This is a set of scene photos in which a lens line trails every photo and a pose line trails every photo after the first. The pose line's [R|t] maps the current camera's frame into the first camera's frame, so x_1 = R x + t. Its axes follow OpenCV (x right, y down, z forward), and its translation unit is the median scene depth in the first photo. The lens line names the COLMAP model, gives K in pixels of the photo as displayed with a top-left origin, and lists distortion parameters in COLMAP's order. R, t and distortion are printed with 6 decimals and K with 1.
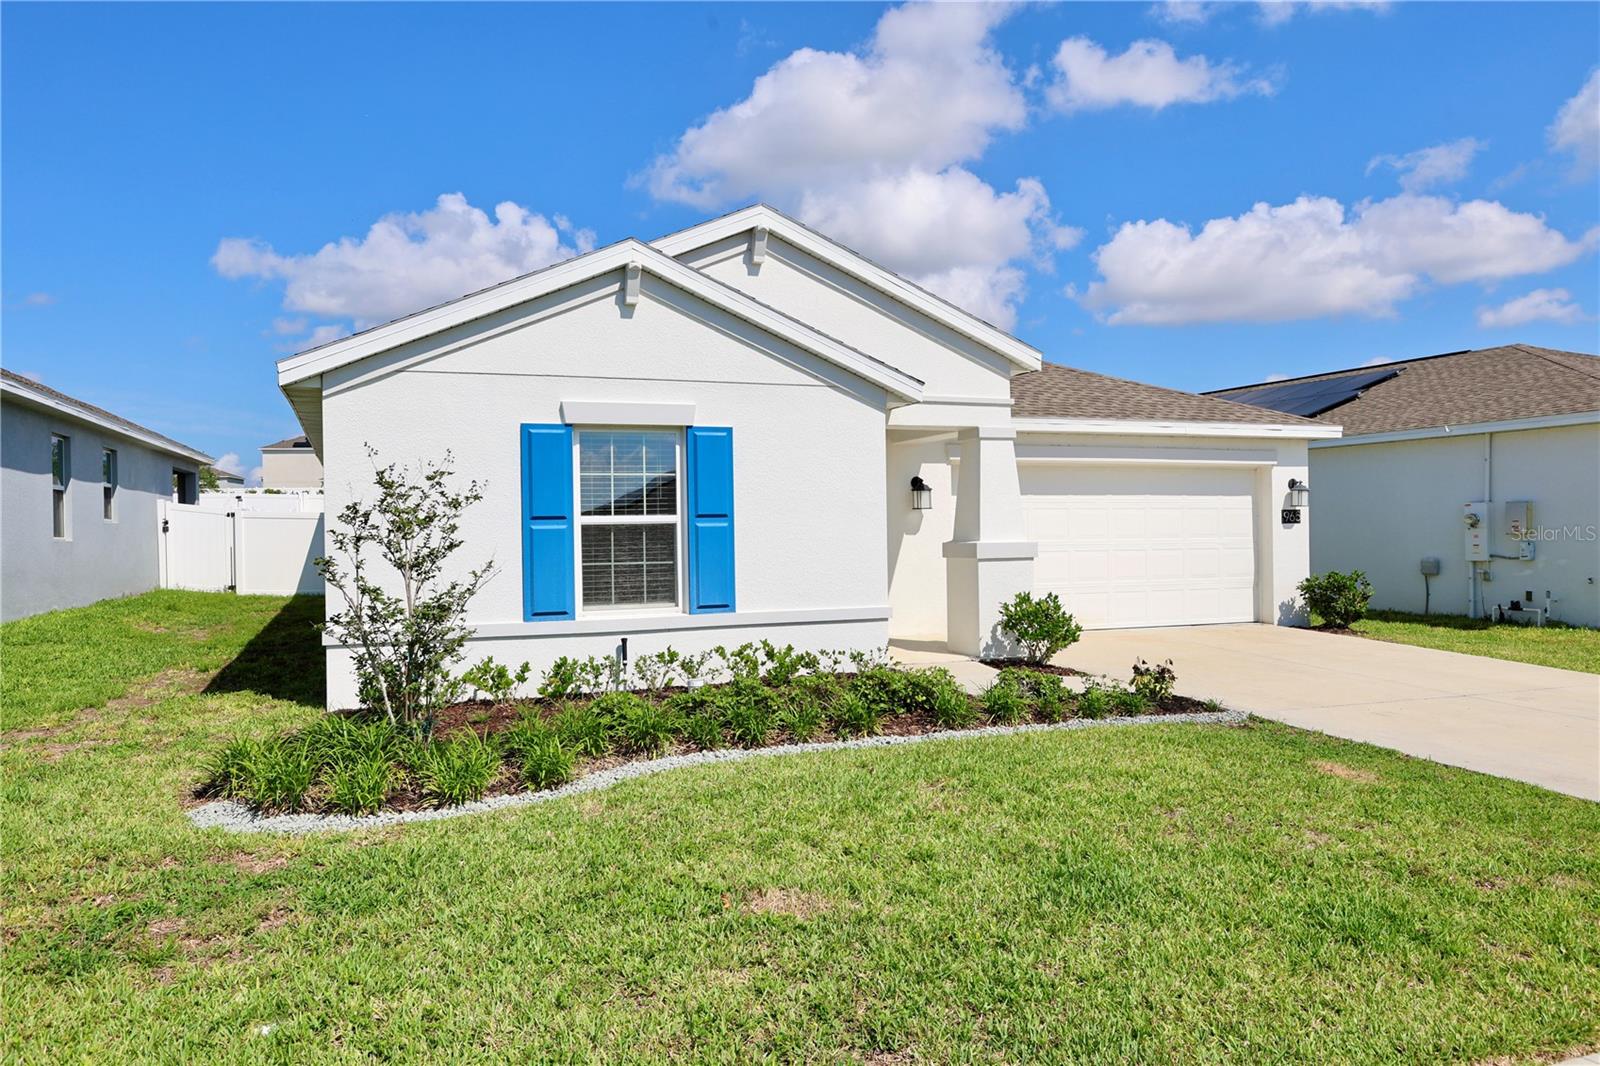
lens RADIAL K [[1201.4, 0, 834.6], [0, 1201.4, 508.0], [0, 0, 1]] dist [-0.037759, -0.002416]
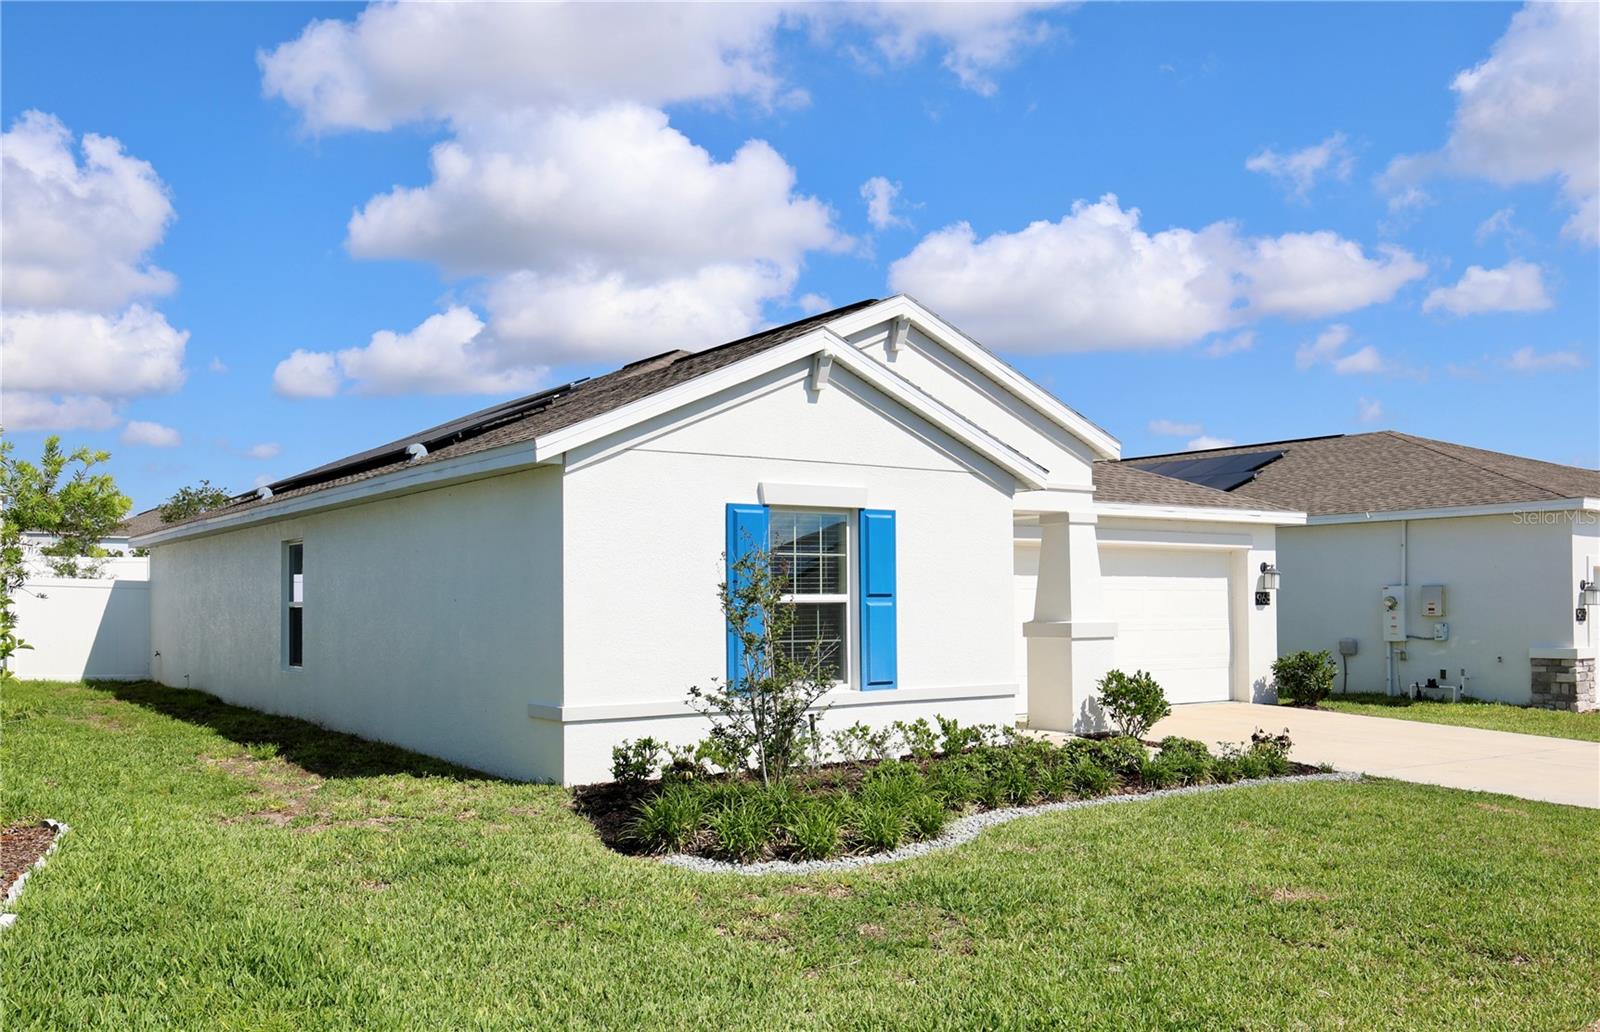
lens RADIAL K [[1434.9, 0, 800.0], [0, 1434.9, 516.0], [0, 0, 1]] dist [-0.099612, -0.001827]
pose [[0.976623, 0.022849, 0.213741, -0.432679], [-0.013420, 0.998876, -0.045460, -0.004659], [-0.214540, 0.041528, 0.975832, -0.192844]]
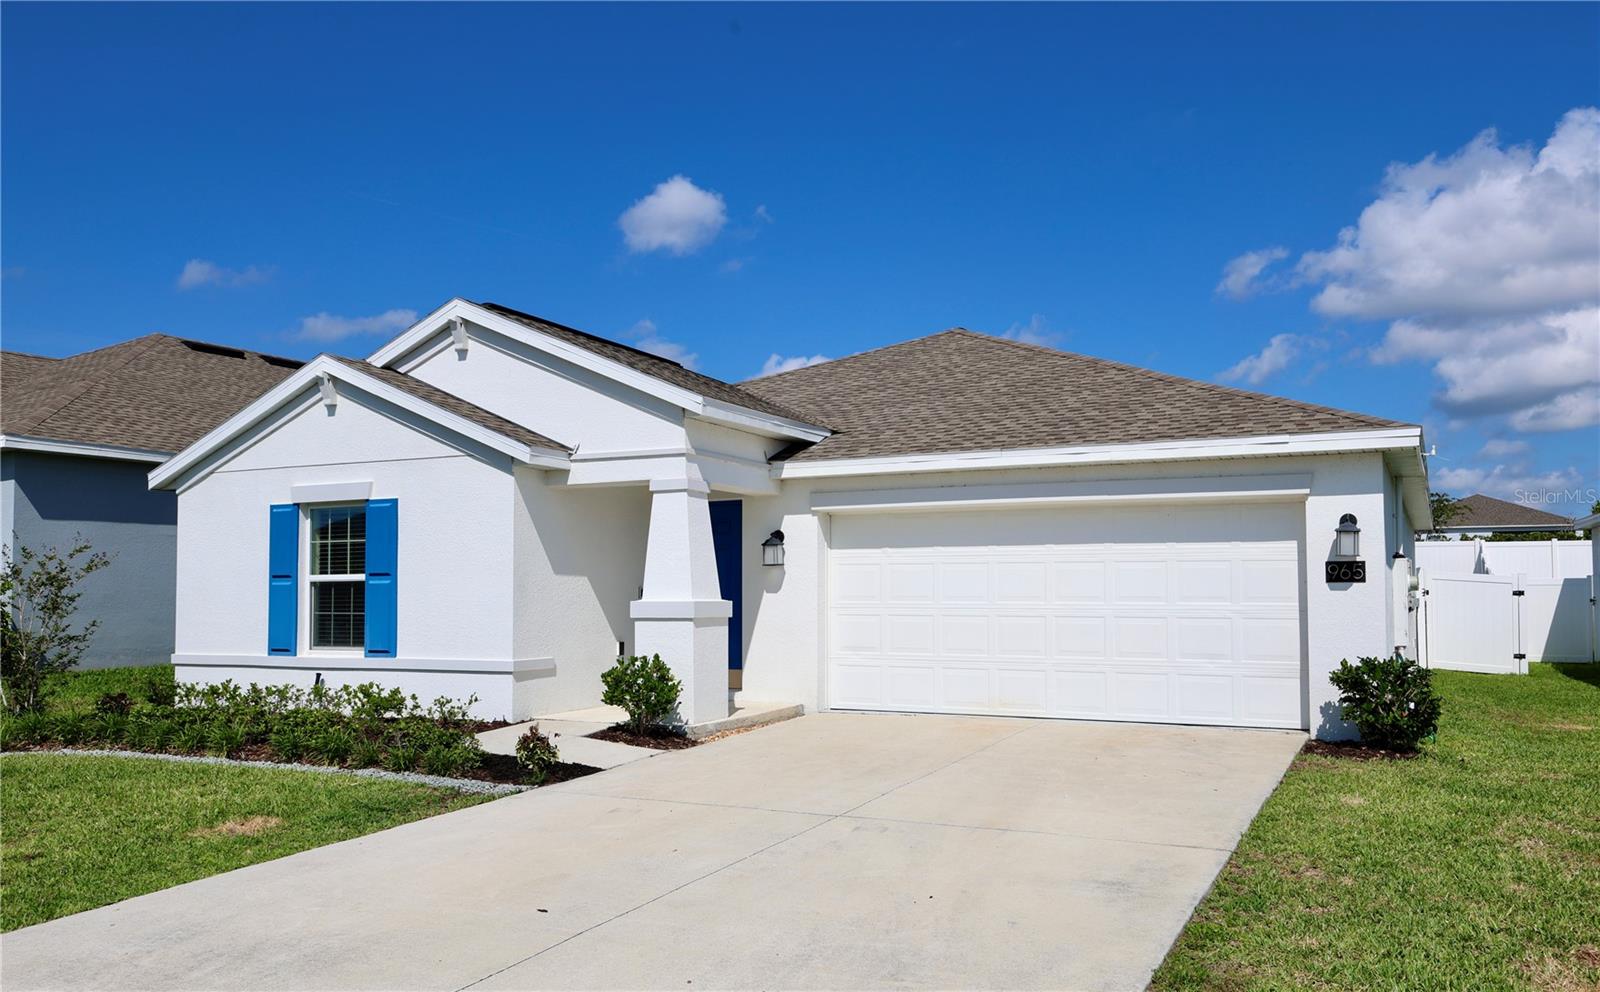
lens RADIAL K [[1431.6, 0, 800.0], [0, 1431.6, 496.0], [0, 0, 1]] dist [-0.004933, -0.001072]
pose [[0.630560, -0.045314, -0.774816, 1.247168], [0.008638, 0.998642, -0.051374, 0.005369], [0.776092, 0.025702, 0.630096, 0.429101]]
